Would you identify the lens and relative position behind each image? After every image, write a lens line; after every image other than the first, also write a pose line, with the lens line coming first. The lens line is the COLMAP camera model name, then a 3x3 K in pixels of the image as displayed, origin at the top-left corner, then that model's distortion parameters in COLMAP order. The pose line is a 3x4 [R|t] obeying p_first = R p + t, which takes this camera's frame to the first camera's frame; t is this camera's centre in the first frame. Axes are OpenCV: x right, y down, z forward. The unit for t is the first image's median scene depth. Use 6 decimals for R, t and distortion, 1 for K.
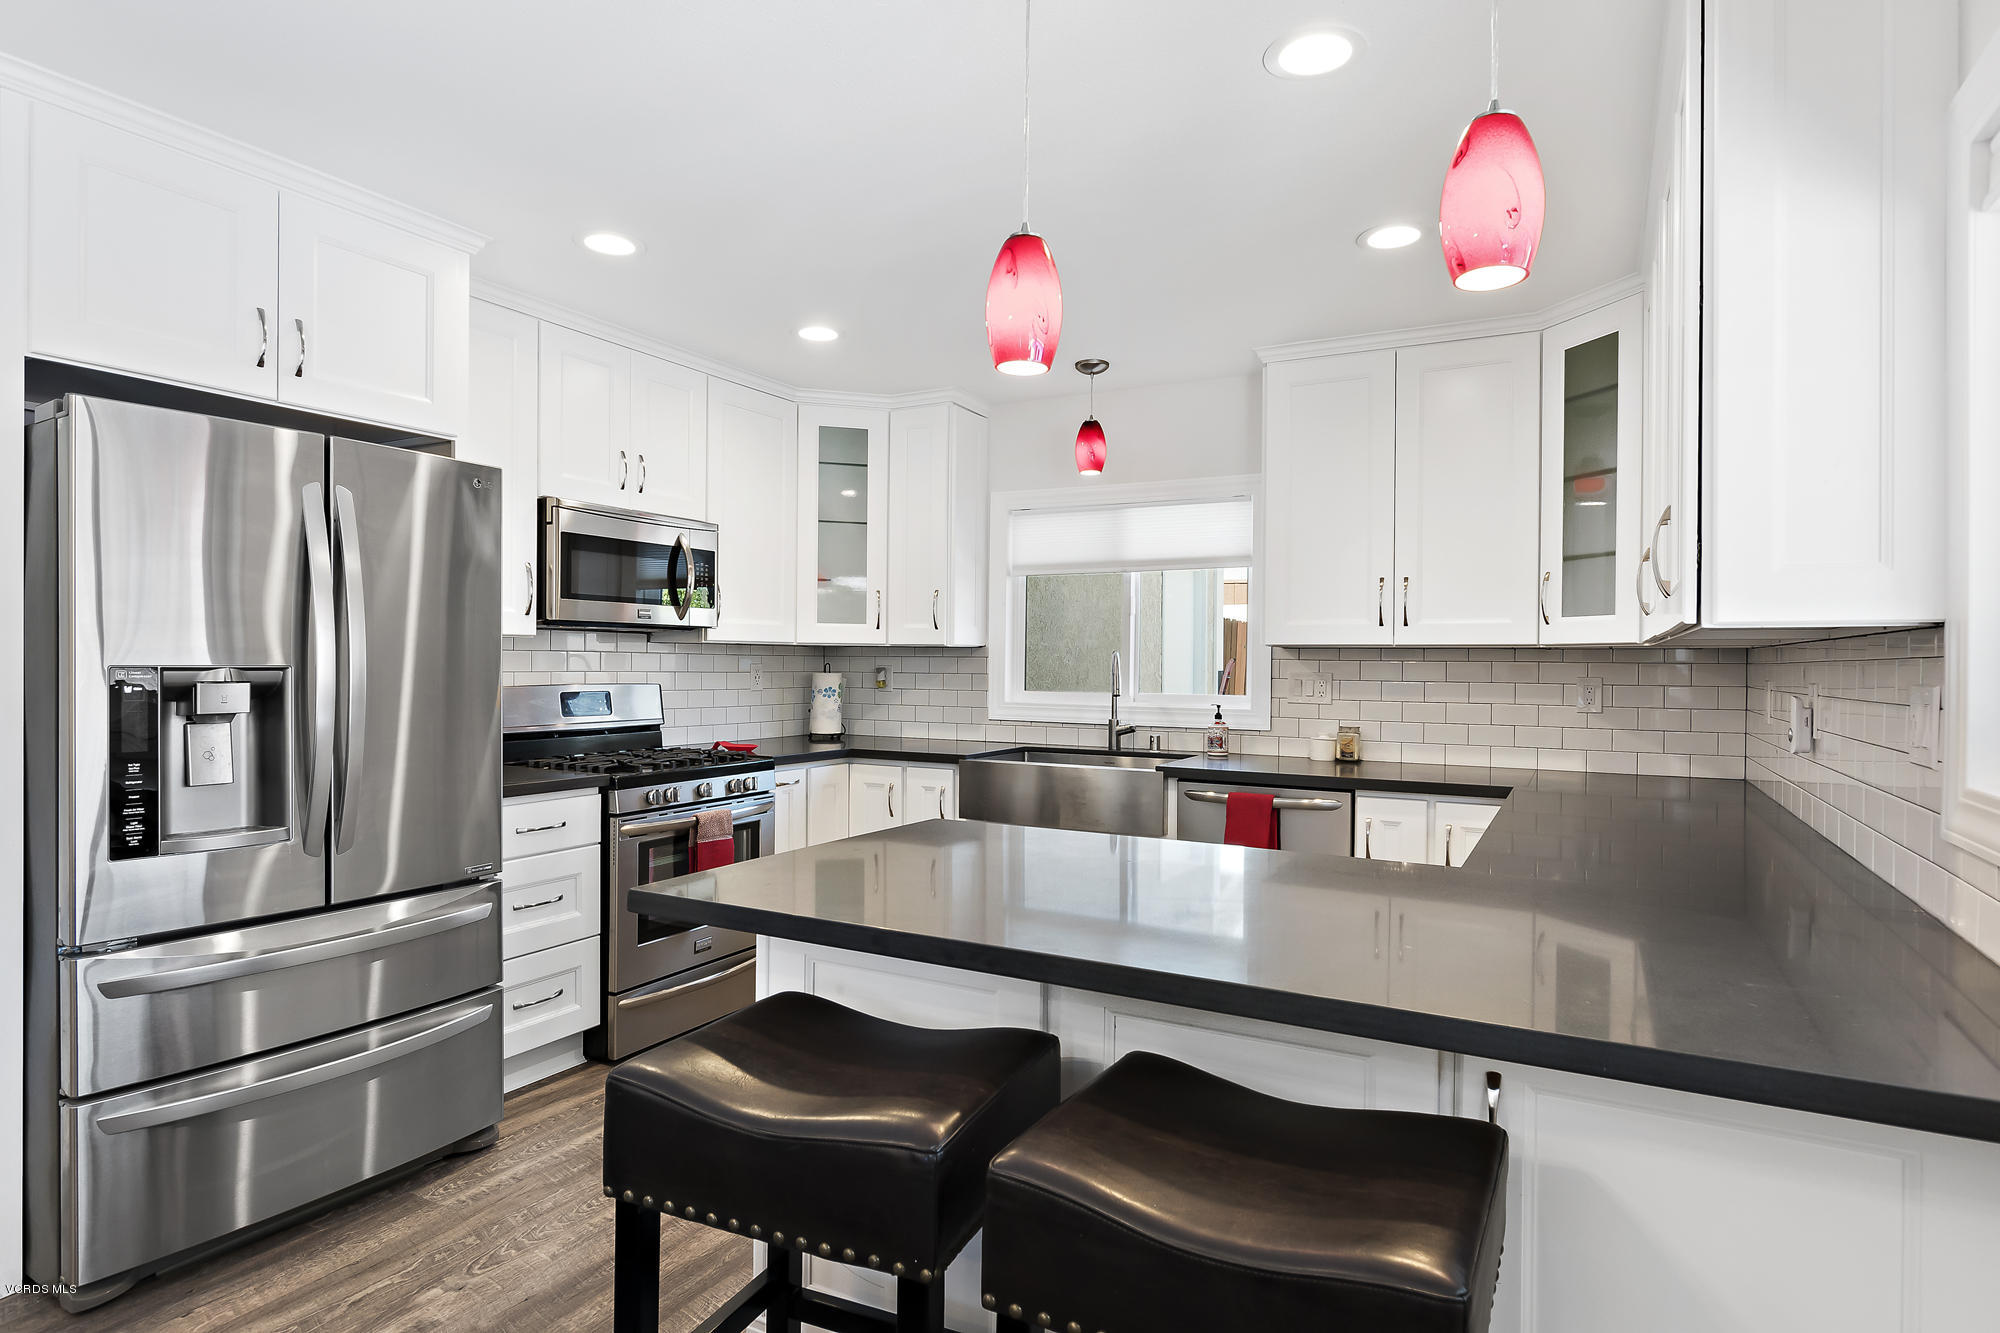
lens RADIAL K [[1076.4, 0, 1000.0], [0, 1076.4, 666.5], [0, 0, 1]] dist [-0.000835, 0.000012]
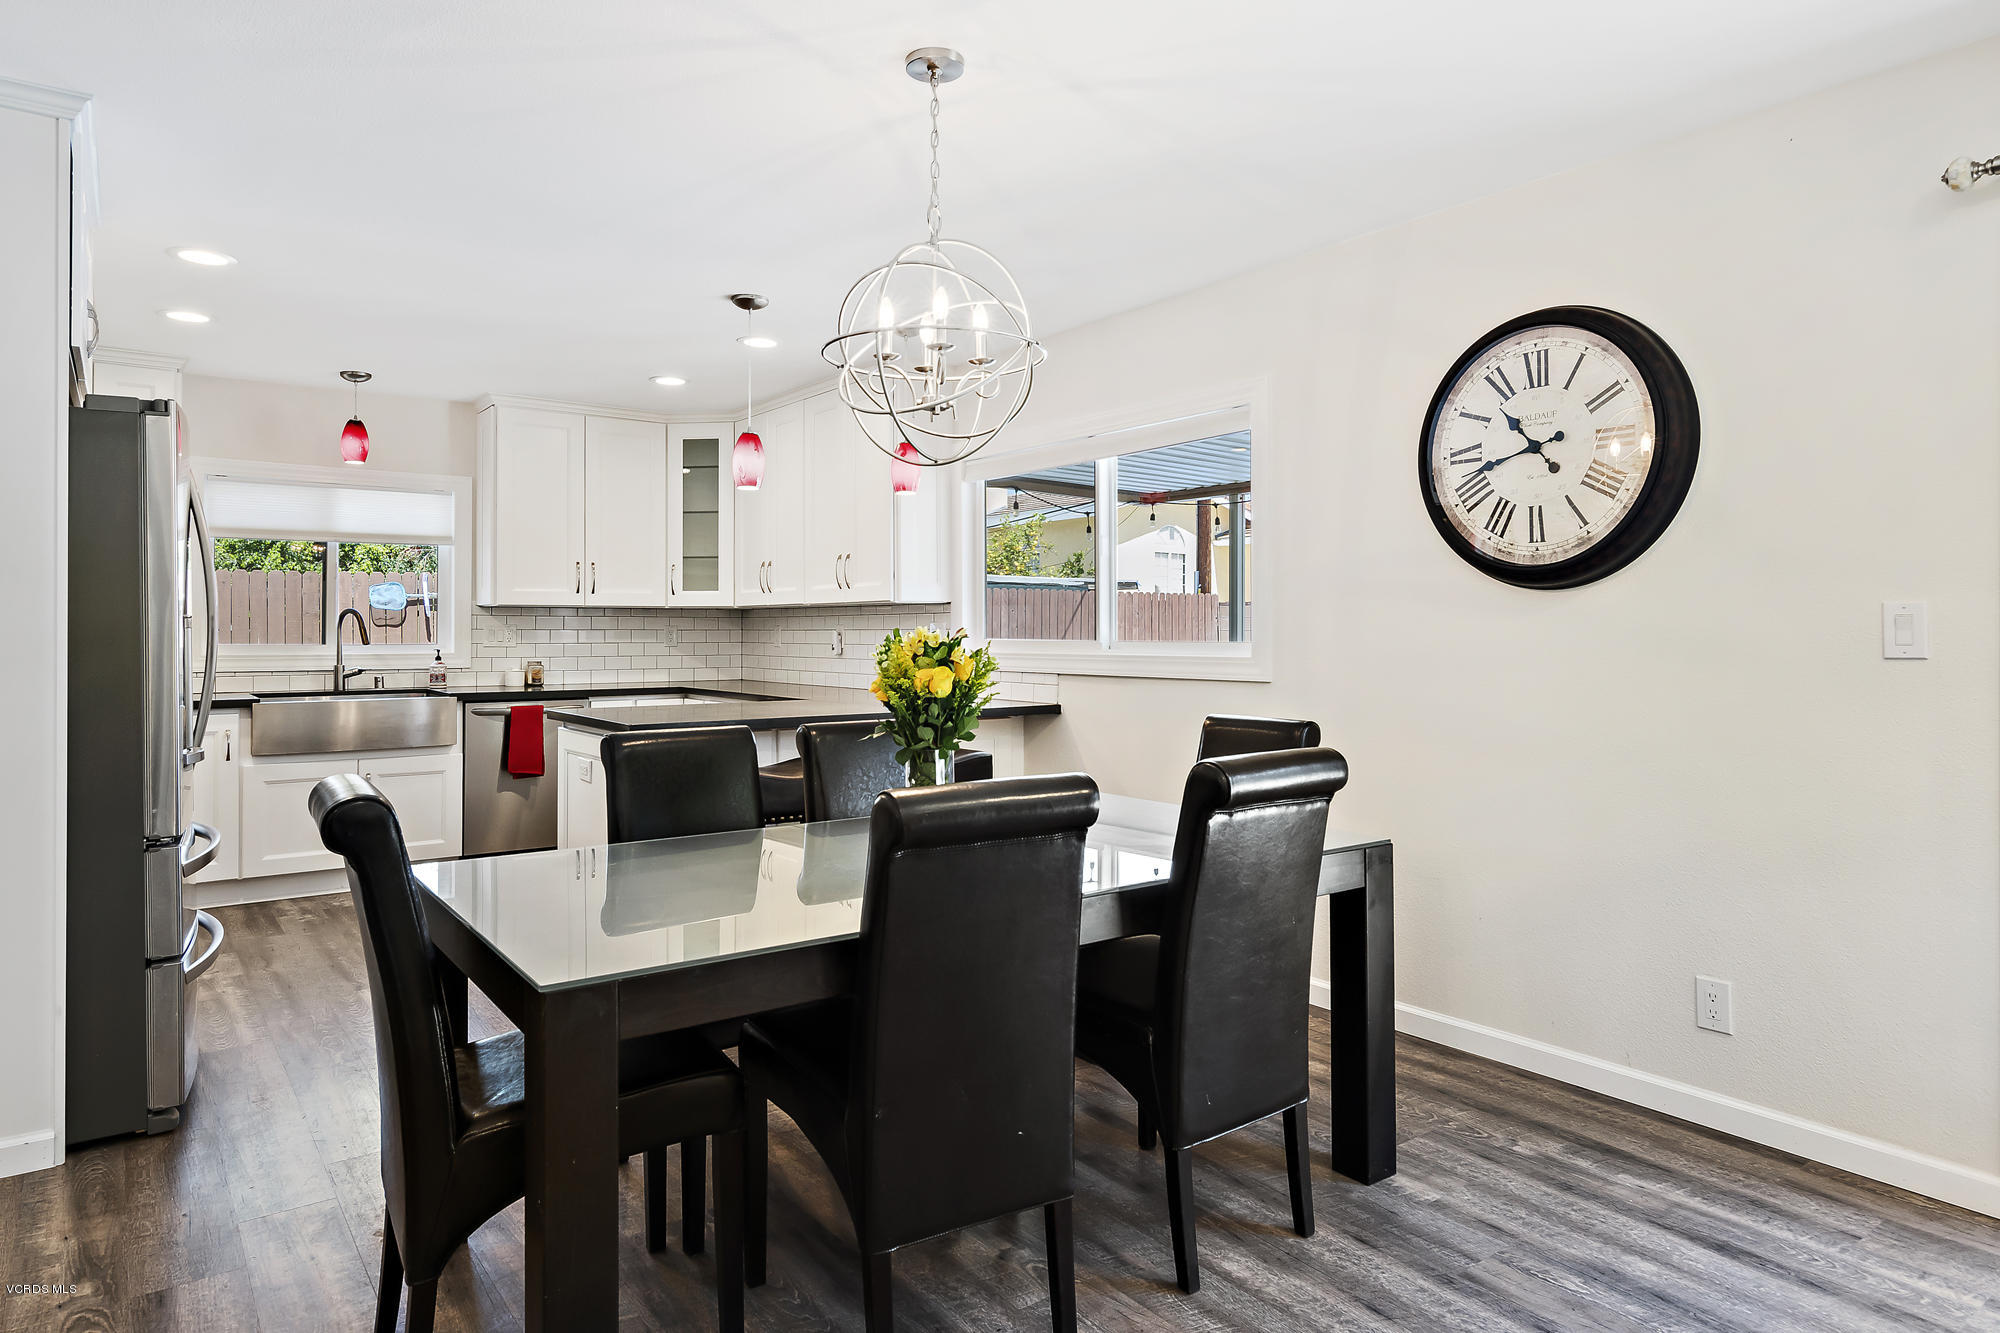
lens RADIAL K [[1190.1, 0, 1001.9], [0, 1190.1, 627.8], [0, 0, 1]] dist [-0.001131, -0.001048]
pose [[0.419595, -0.009427, 0.907662, -0.937535], [0.004923, 0.999955, 0.008110, 0.000580], [-0.907698, 0.001065, 0.419623, -0.263039]]
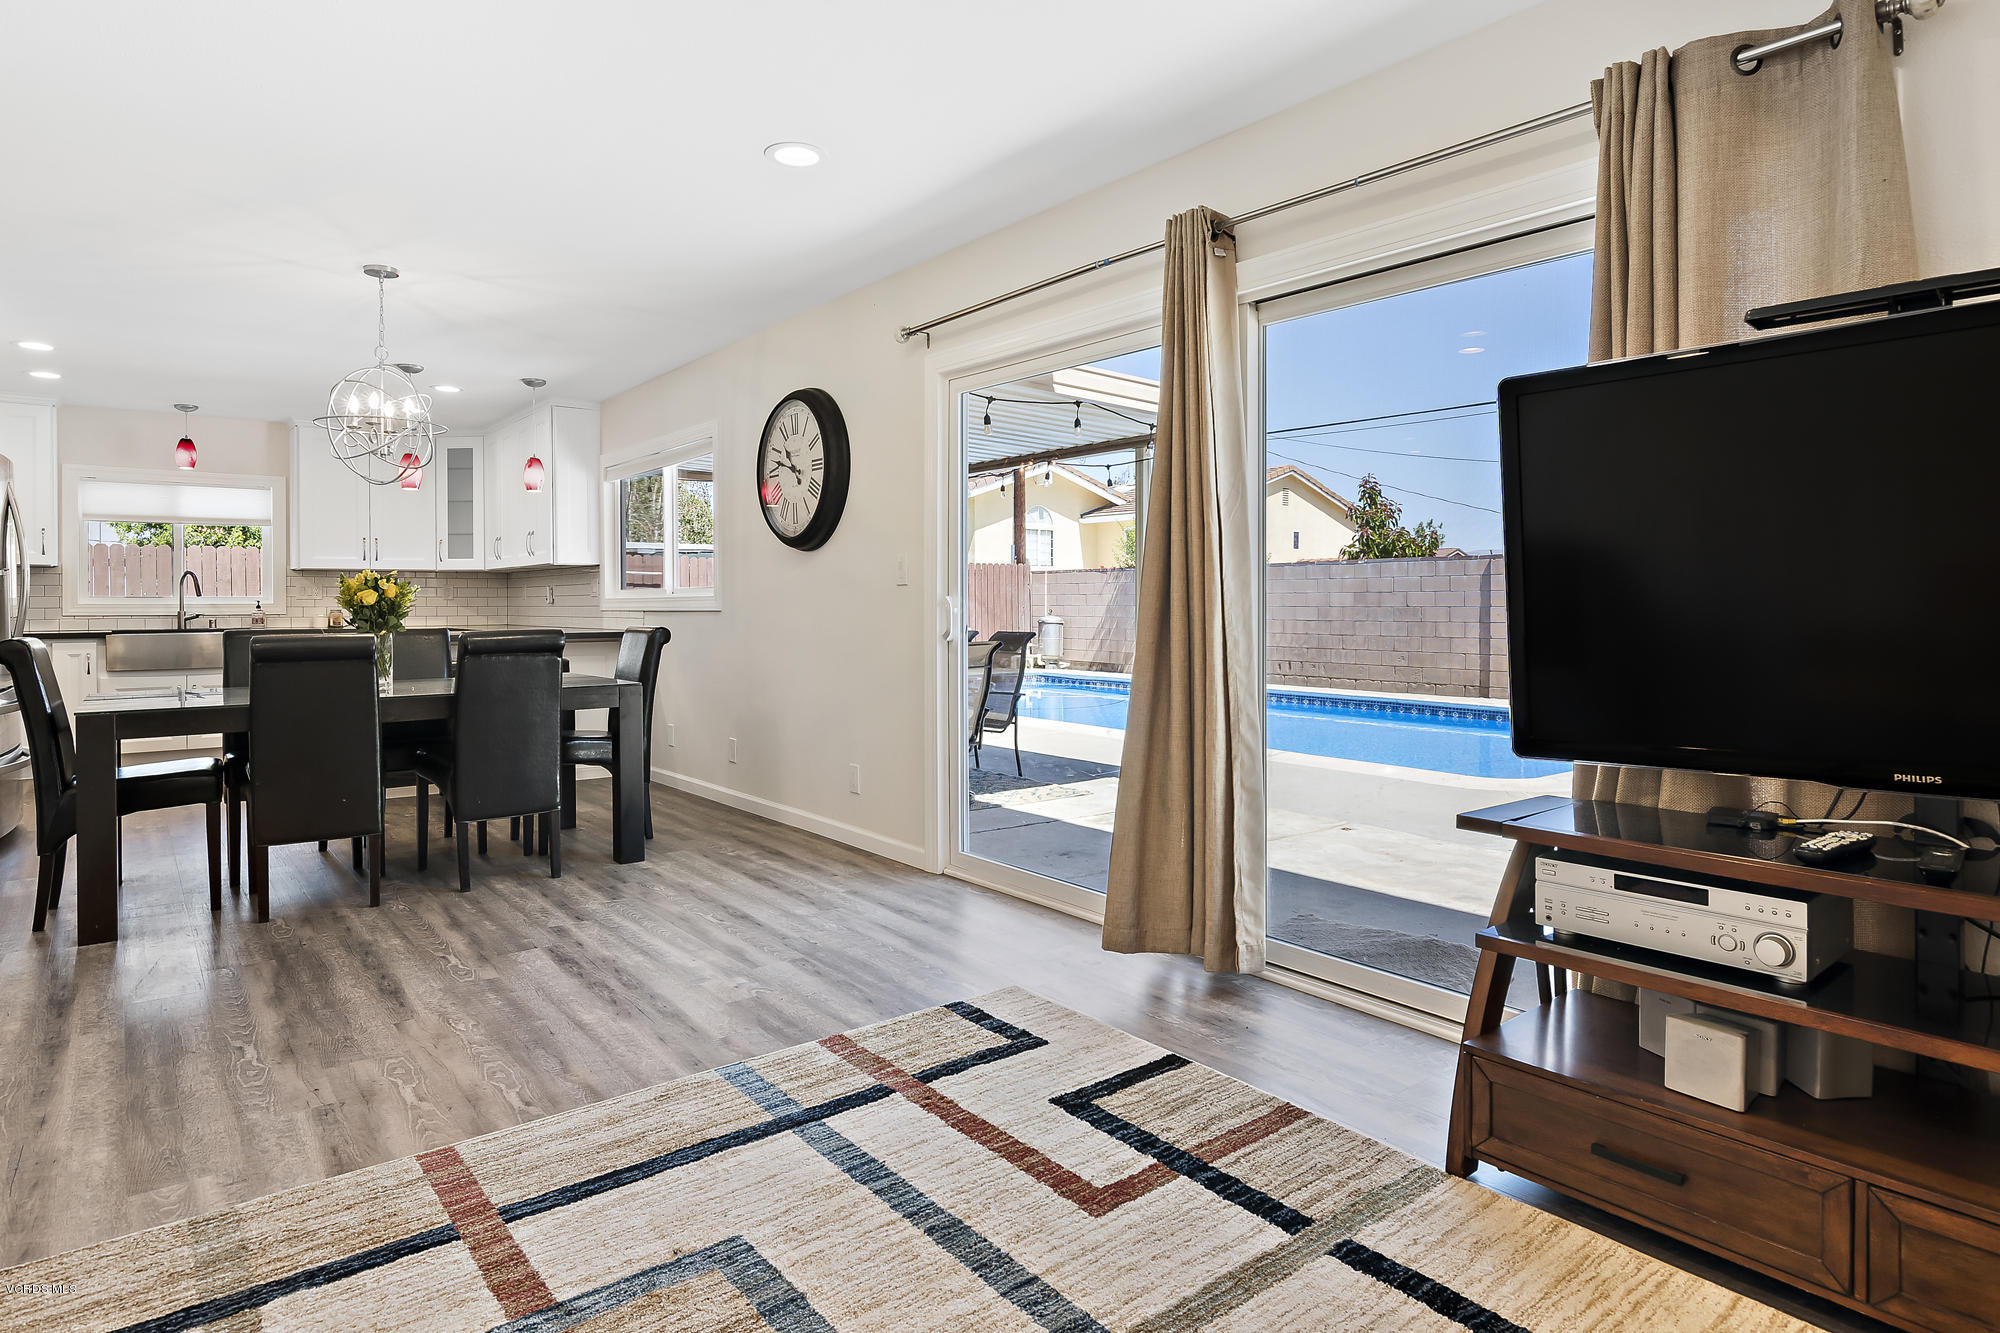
lens RADIAL K [[1102.9, 0, 999.0], [0, 1102.9, 608.5], [0, 0, 1]] dist [-0.005292, 0.001095]
pose [[0.391388, -0.018394, 0.920042, -1.170820], [0.008708, 0.999829, 0.016285, 0.033341], [-0.920184, 0.001638, 0.391482, -1.018931]]
